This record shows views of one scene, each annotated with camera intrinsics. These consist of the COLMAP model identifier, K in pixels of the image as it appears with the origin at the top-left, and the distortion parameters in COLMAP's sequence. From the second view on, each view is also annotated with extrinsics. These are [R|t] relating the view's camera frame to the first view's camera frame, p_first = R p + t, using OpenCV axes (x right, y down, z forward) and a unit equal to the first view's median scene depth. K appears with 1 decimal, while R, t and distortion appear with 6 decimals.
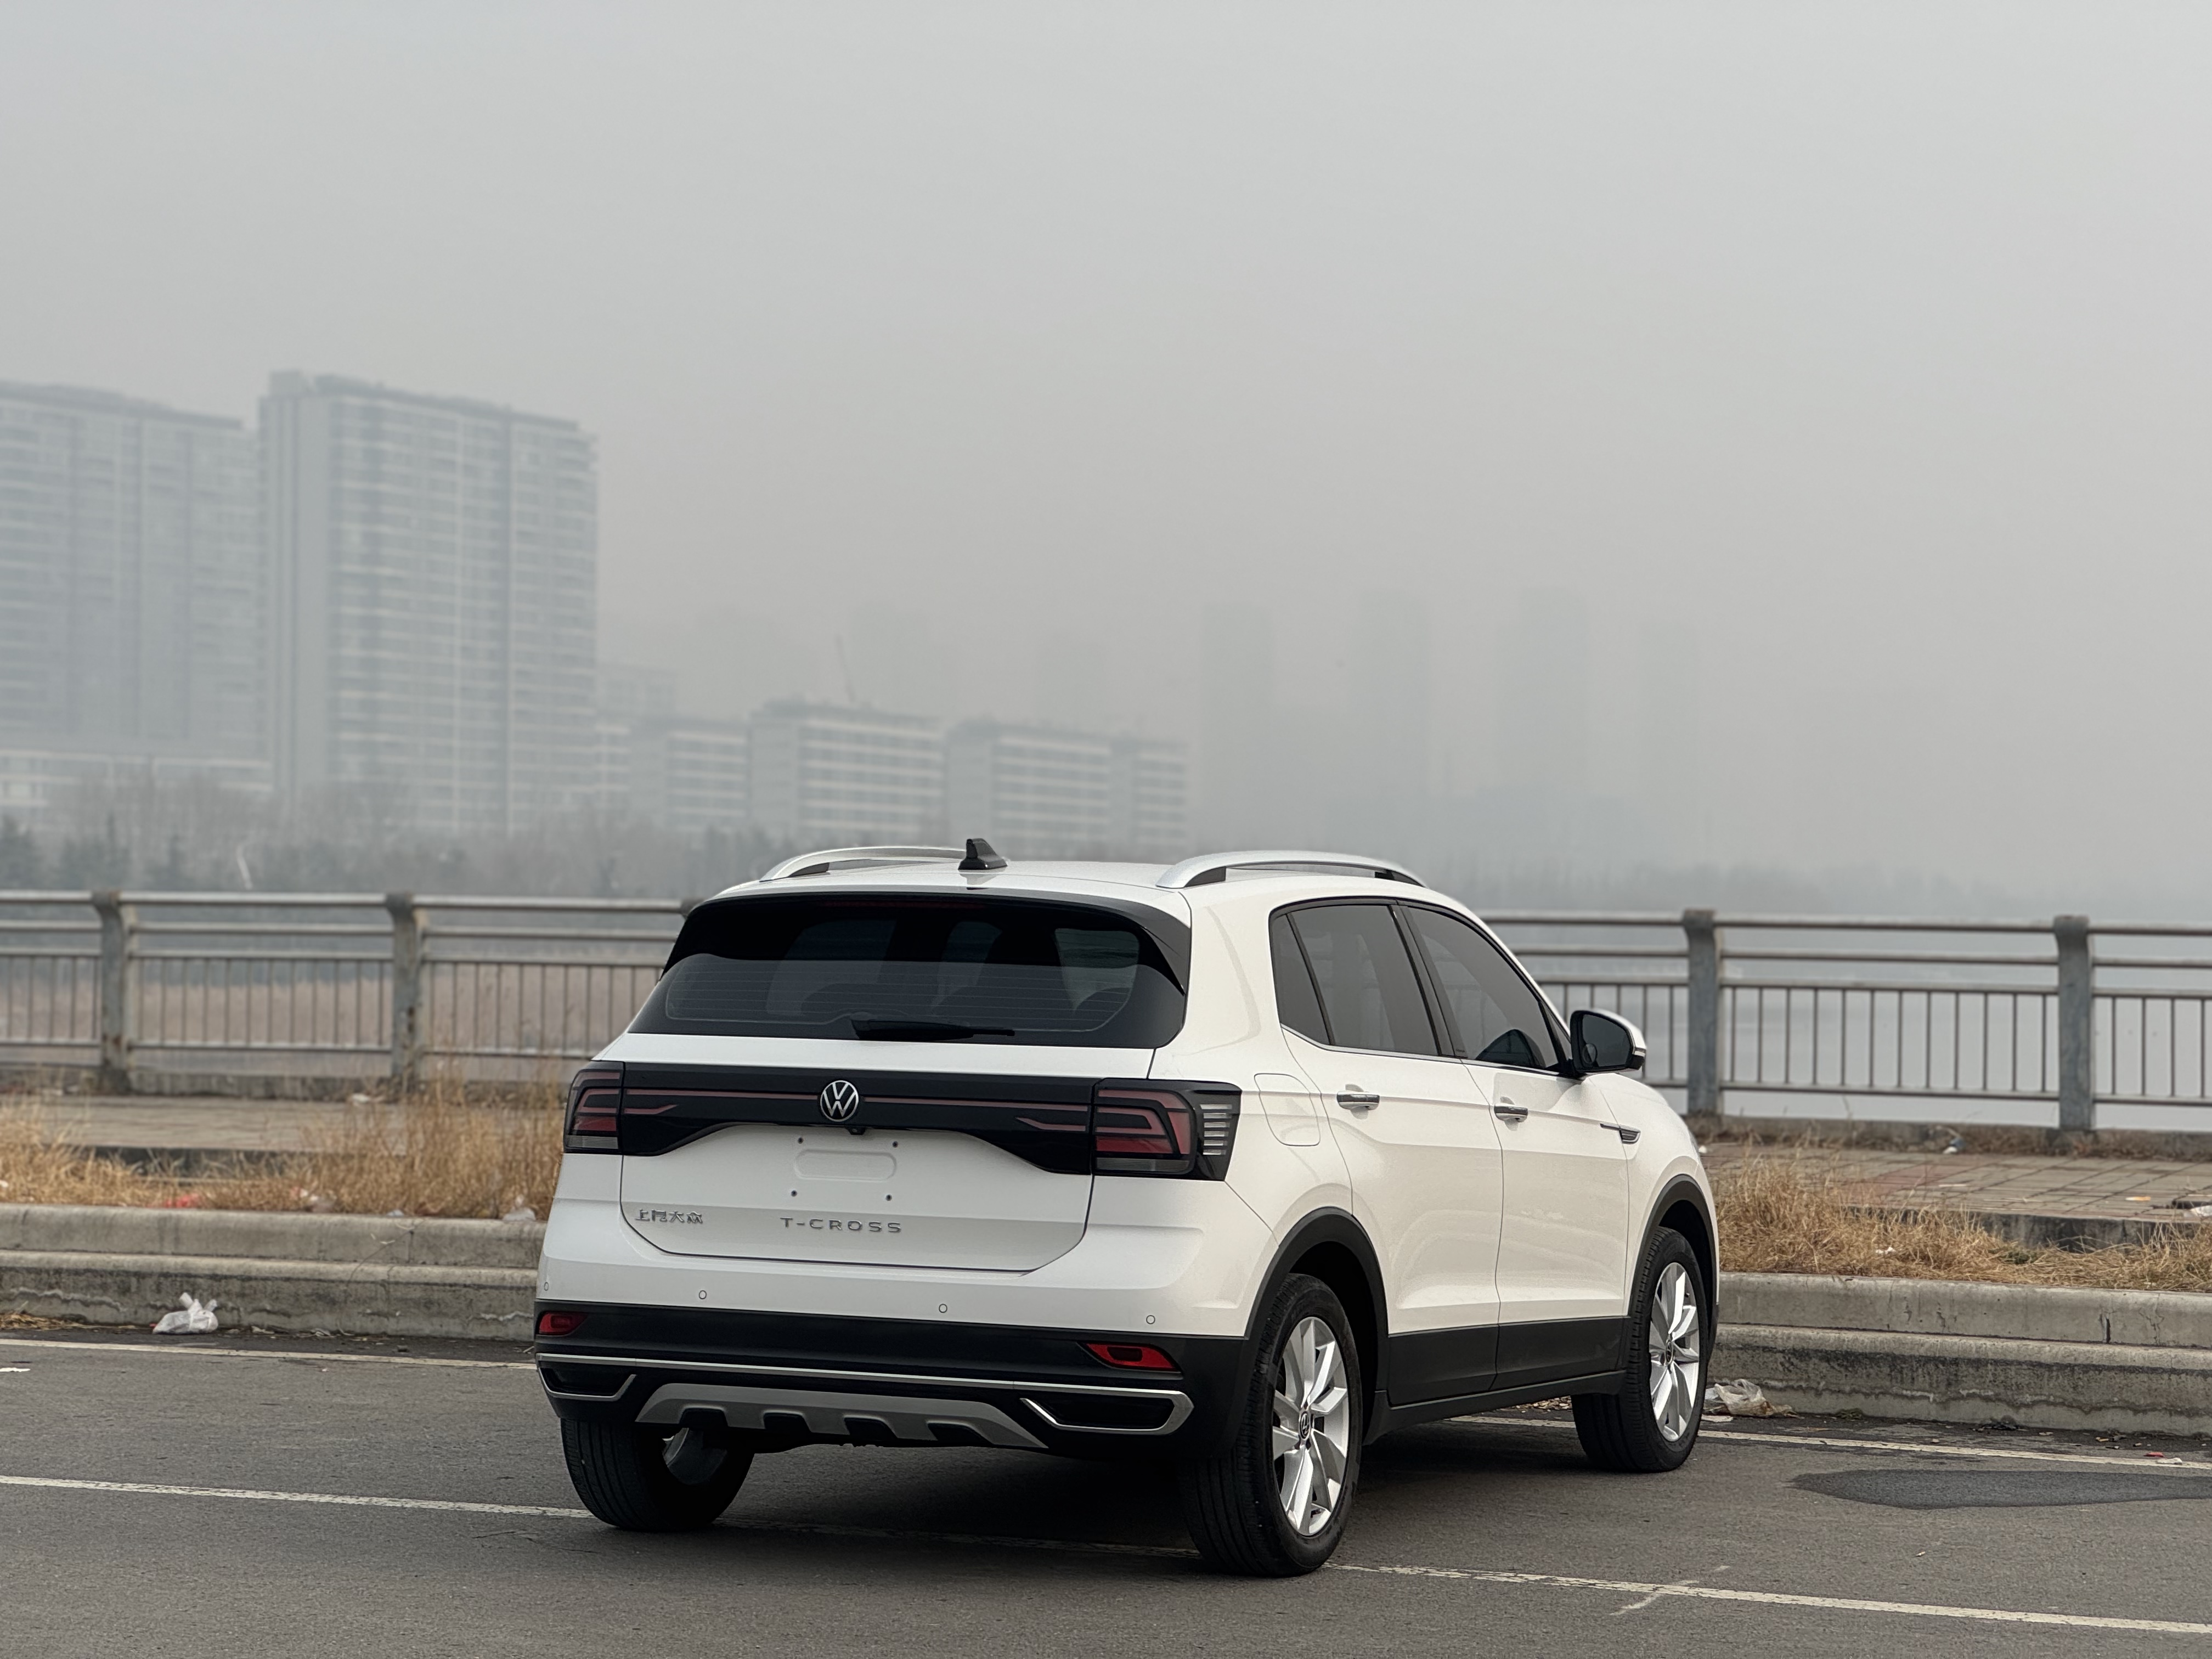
lens RADIAL K [[4965.1, 0, 1106.0], [0, 4965.1, 829.5], [0, 0, 1]] dist [-0.001247, 2.865492]
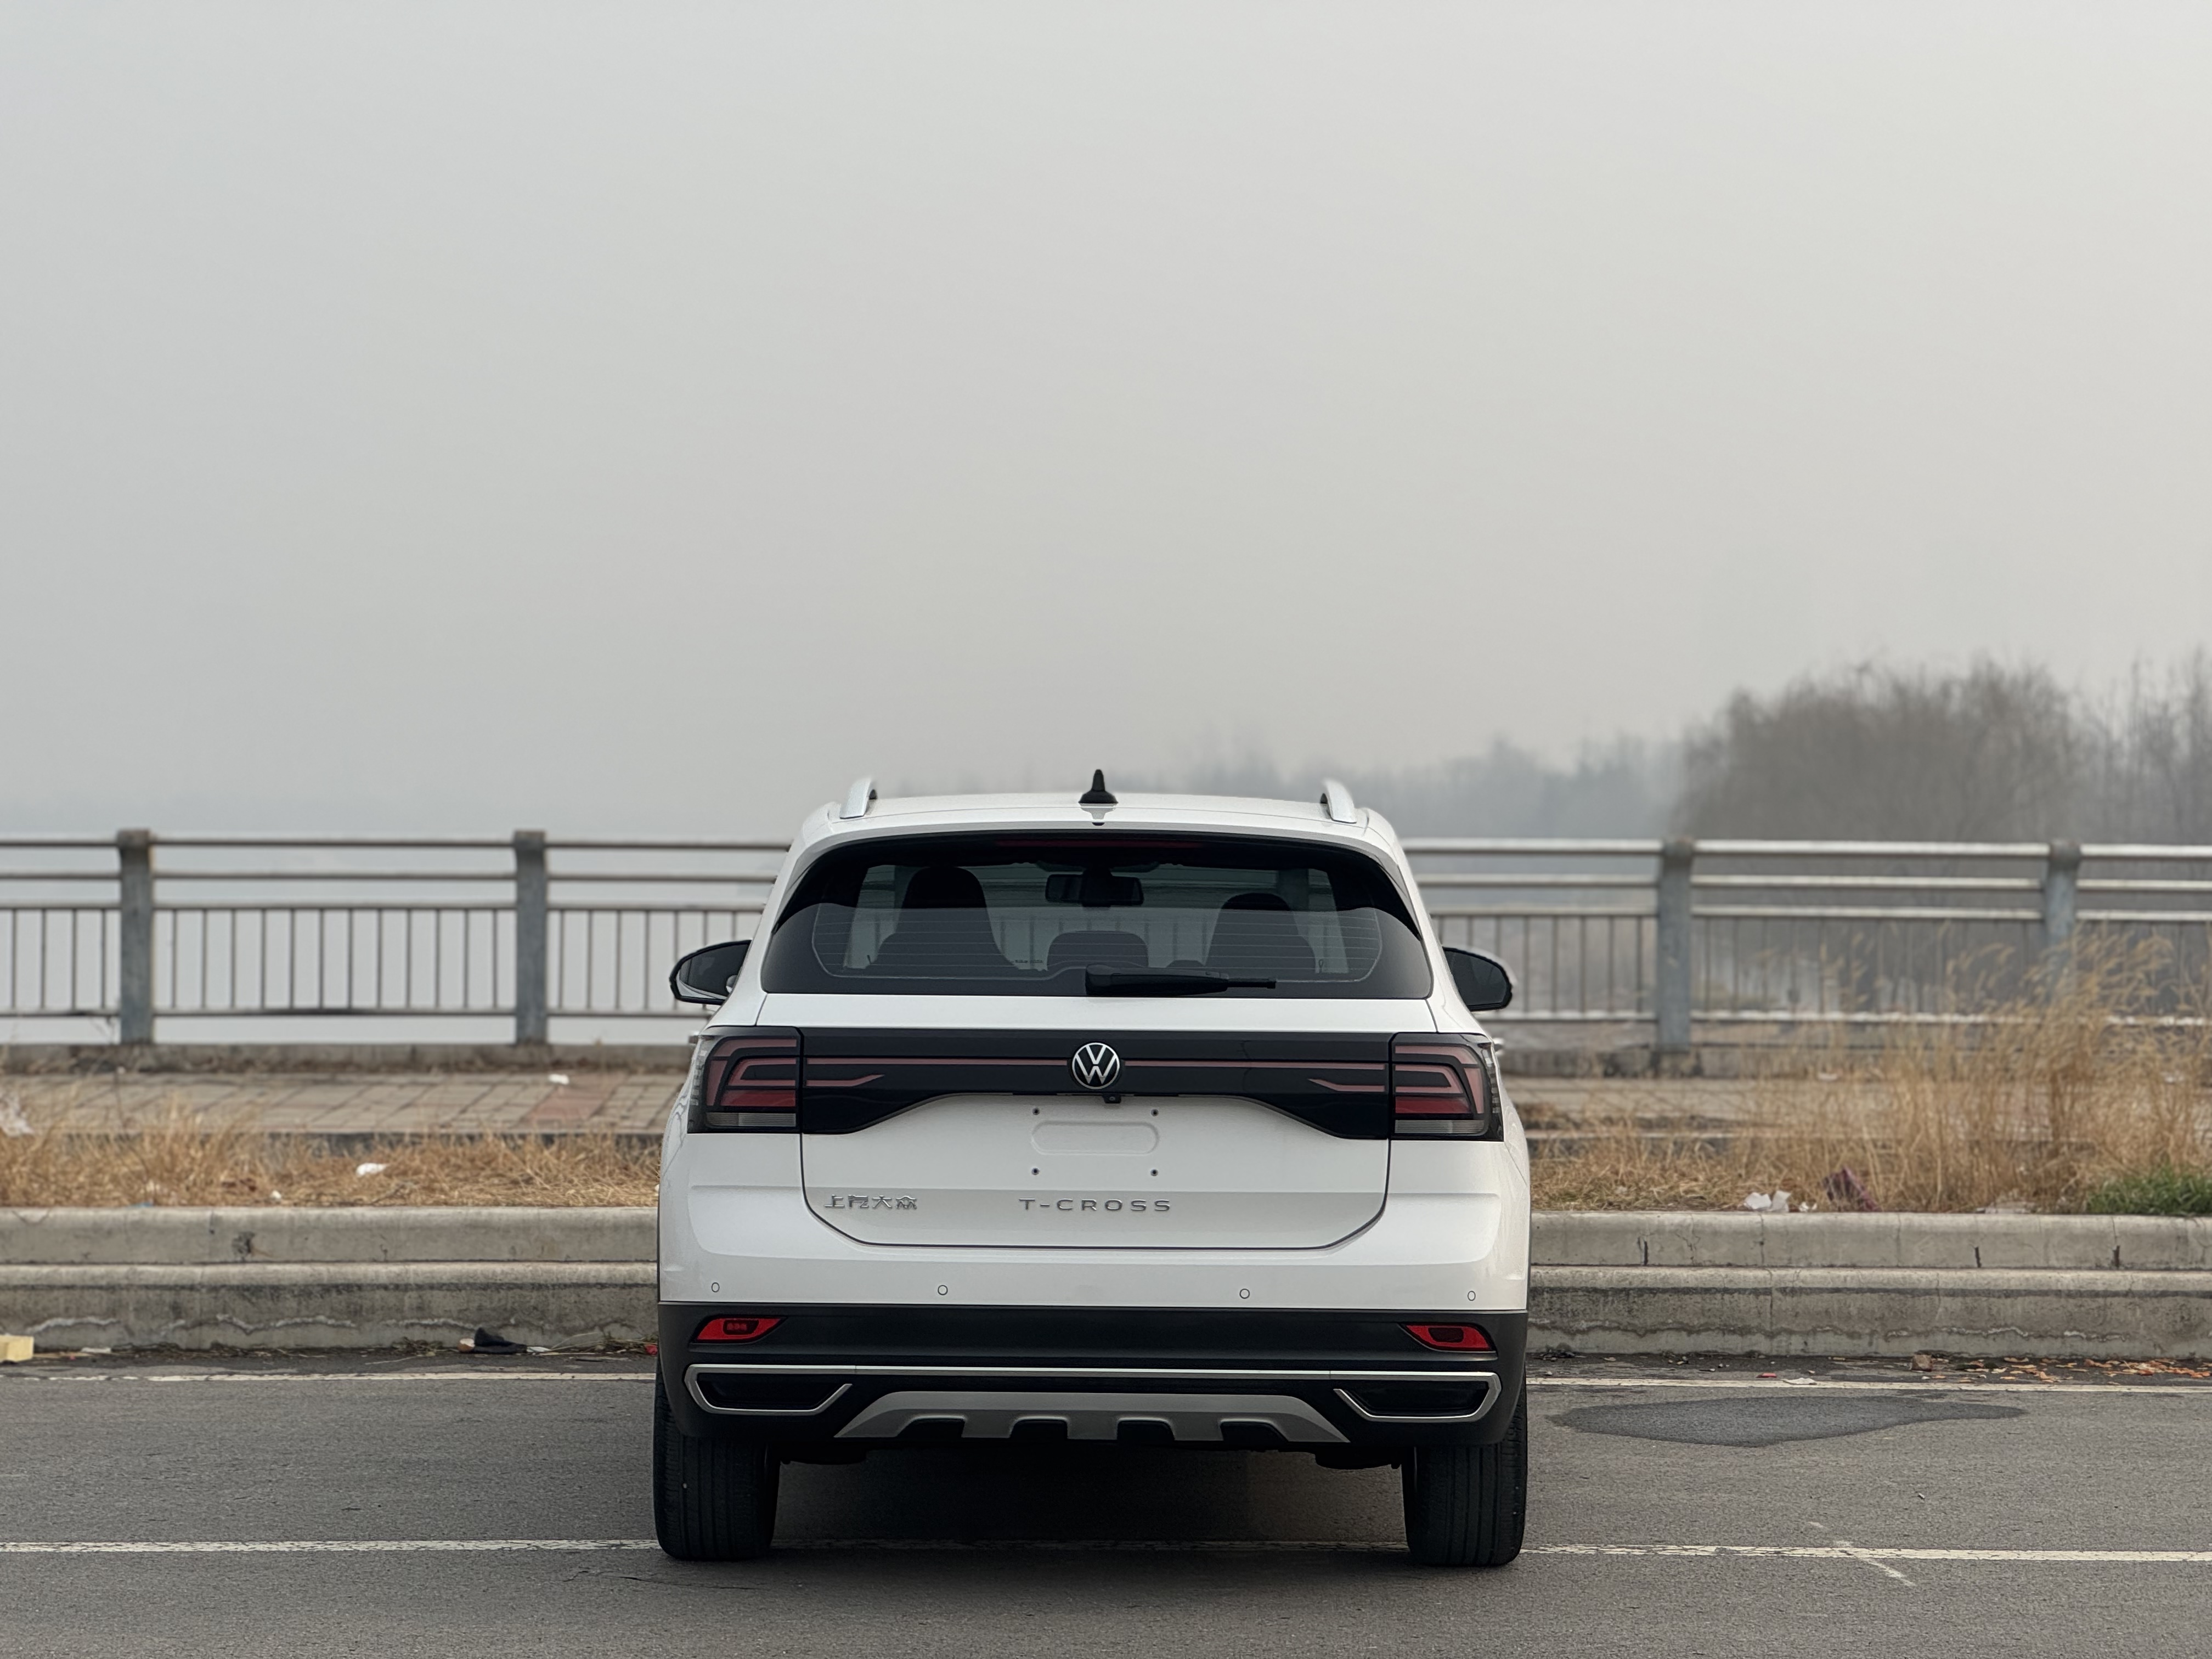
lens RADIAL K [[4965.8, 0, 1131.7], [0, 4965.8, 743.1], [0, 0, 1]] dist [-0.678668, 20.302418]
pose [[0.915414, -0.001163, 0.402512, -0.256212], [0.000981, 0.999999, 0.000658, -0.002230], [-0.402512, -0.000208, 0.915415, 0.119760]]
